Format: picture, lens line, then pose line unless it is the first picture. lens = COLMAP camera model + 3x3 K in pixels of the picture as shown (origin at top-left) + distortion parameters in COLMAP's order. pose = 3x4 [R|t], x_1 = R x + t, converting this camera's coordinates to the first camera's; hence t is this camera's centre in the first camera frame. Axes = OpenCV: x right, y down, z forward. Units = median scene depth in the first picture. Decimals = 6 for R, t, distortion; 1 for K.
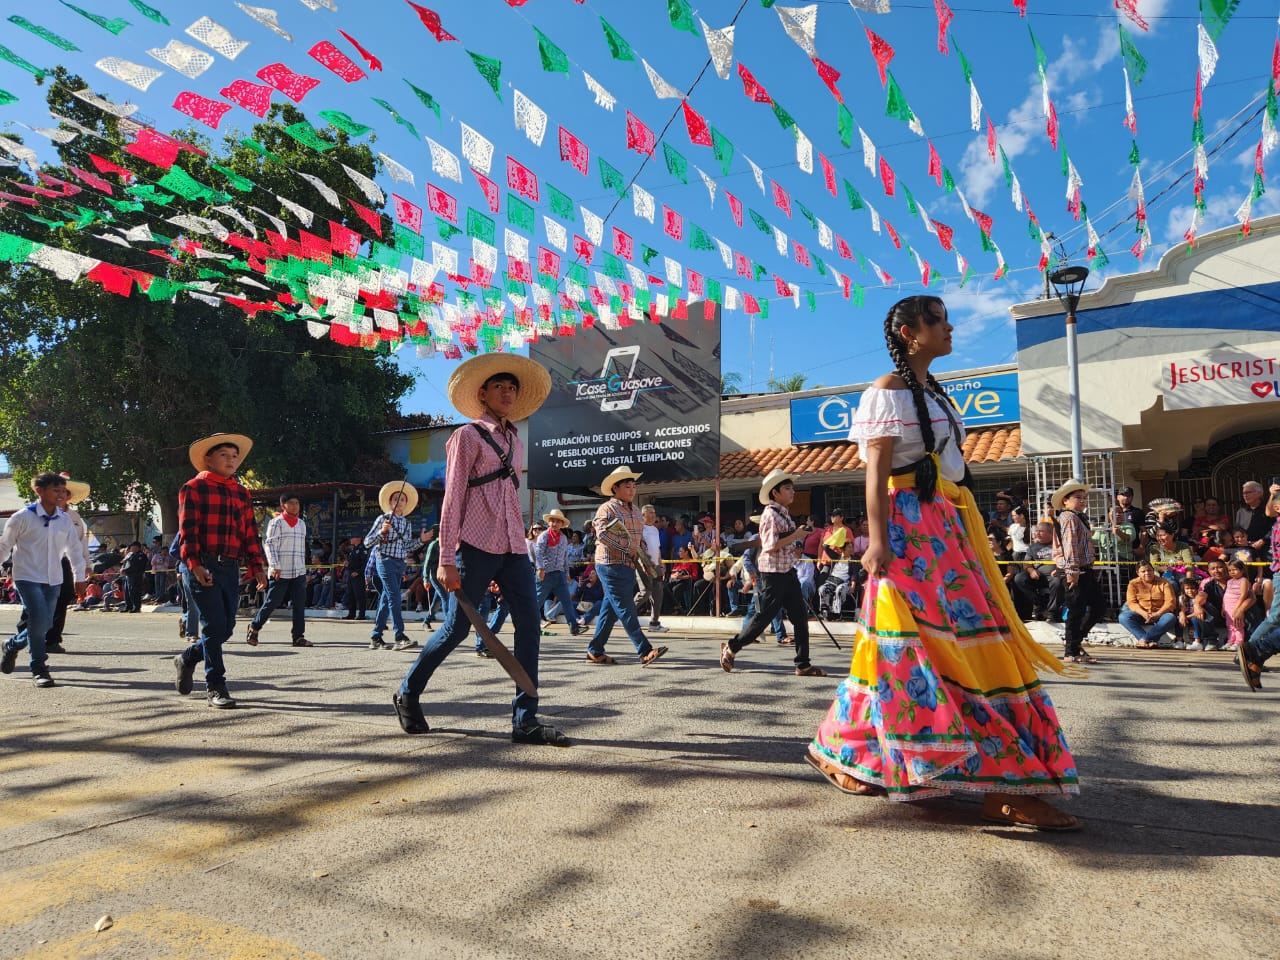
lens RADIAL K [[852.0, 0, 632.9], [0, 852.0, 479.5], [0, 0, 1]] dist [0.075856, -0.063754]
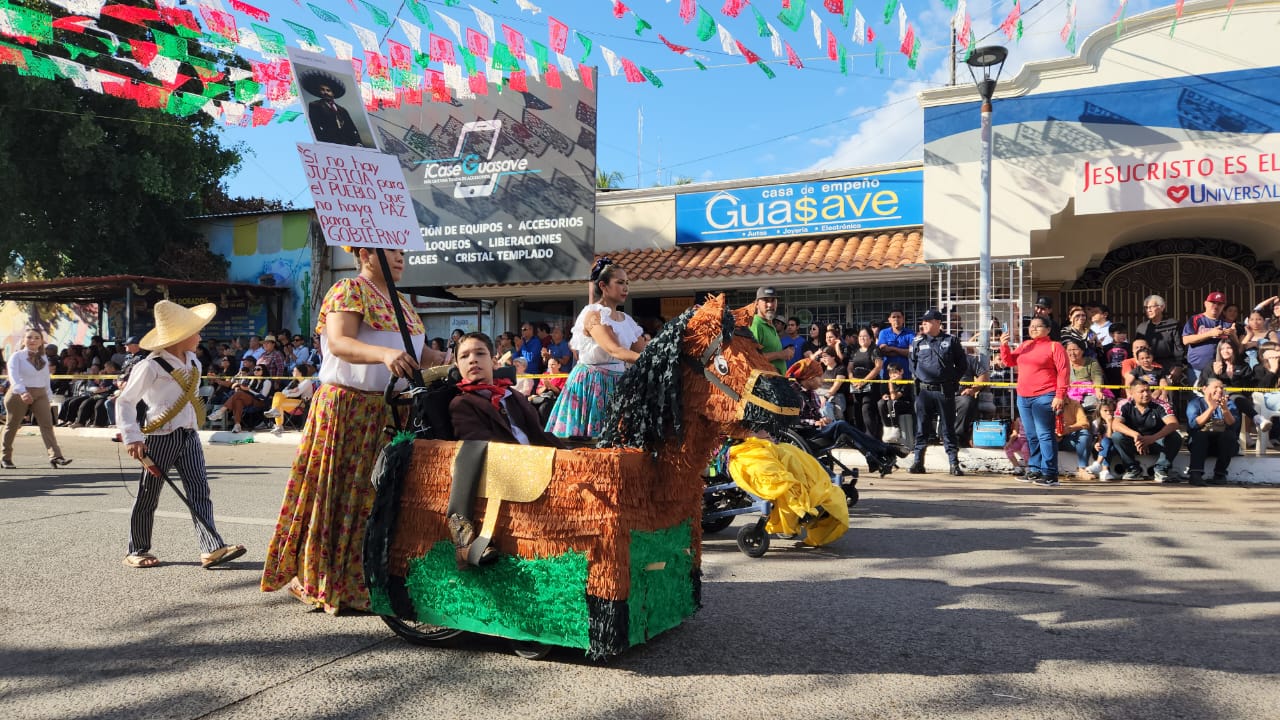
lens RADIAL K [[850.7, 0, 647.5], [0, 850.7, 356.8], [0, 0, 1]] dist [0.081907, -0.071771]
pose [[0.988232, 0.005855, 0.152852, 0.023231], [-0.019311, 0.996048, 0.086695, -0.000708], [-0.151740, -0.088626, 0.984439, 0.126747]]
